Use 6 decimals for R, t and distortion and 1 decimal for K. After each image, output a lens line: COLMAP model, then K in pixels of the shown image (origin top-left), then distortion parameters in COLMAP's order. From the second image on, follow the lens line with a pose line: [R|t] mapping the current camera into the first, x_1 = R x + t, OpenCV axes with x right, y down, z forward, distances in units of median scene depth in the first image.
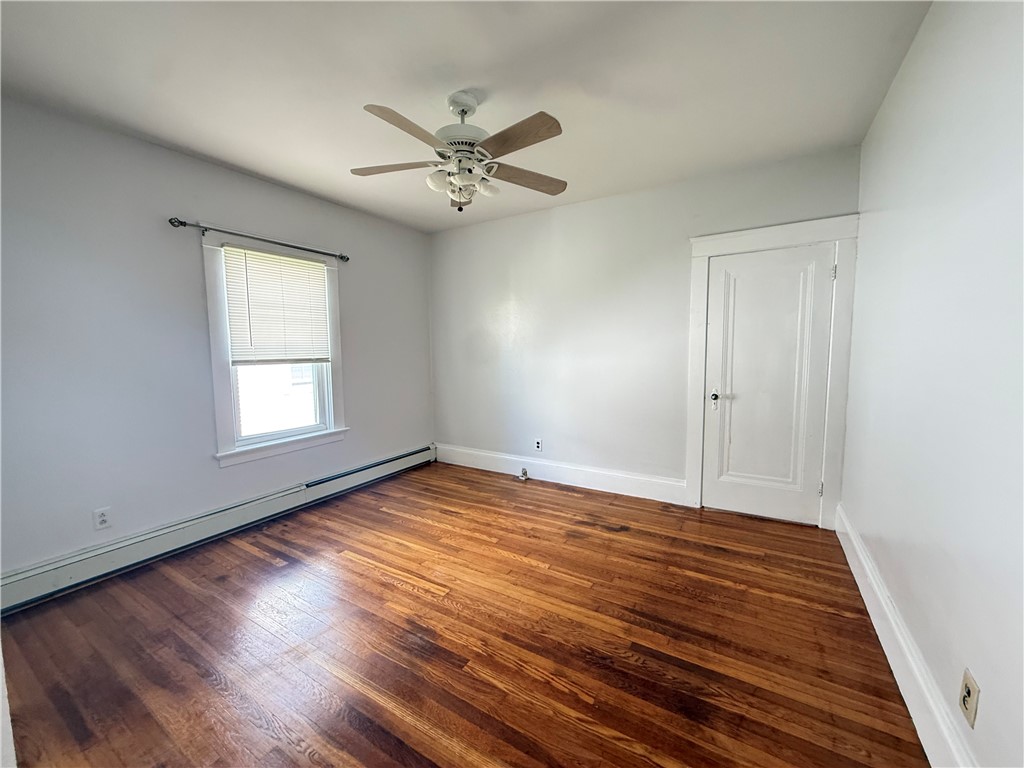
lens RADIAL K [[408.5, 0, 509.0], [0, 408.5, 383.4], [0, 0, 1]] dist [-0.001199, -0.000123]
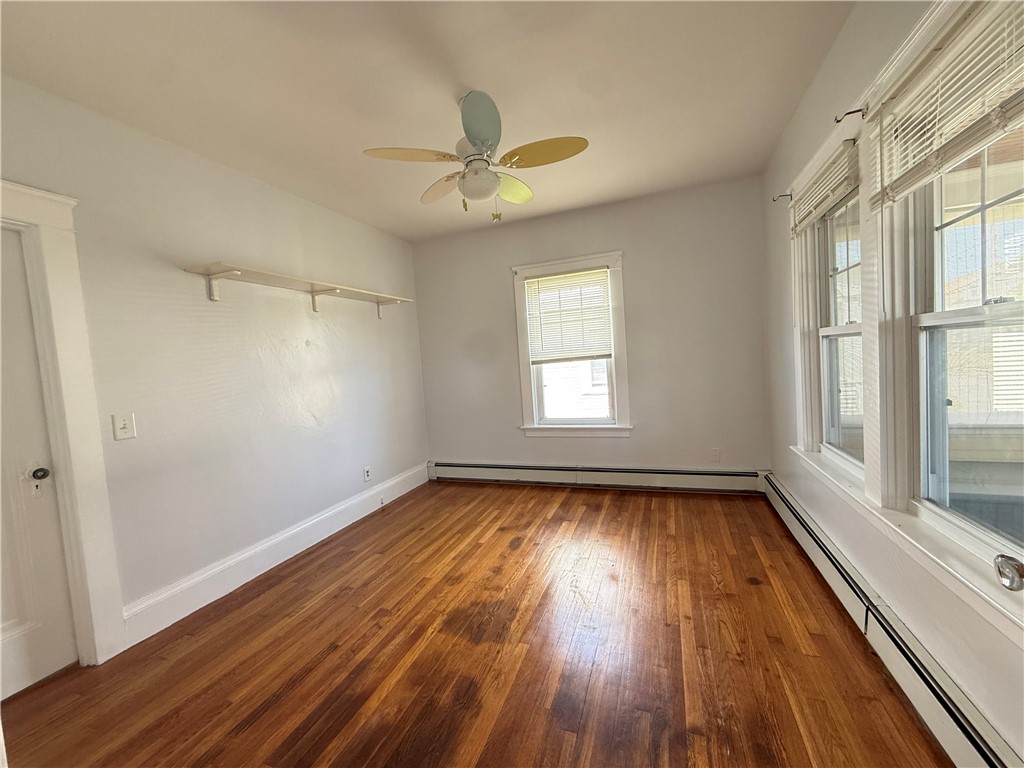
lens RADIAL K [[408.5, 0, 509.0], [0, 408.5, 383.4], [0, 0, 1]] dist [-0.001199, -0.000123]
pose [[0.177766, 0.053157, -0.982636, 0.526947], [-0.017237, 0.998555, 0.050900, -0.036464], [0.983922, 0.007890, 0.178425, 0.562749]]
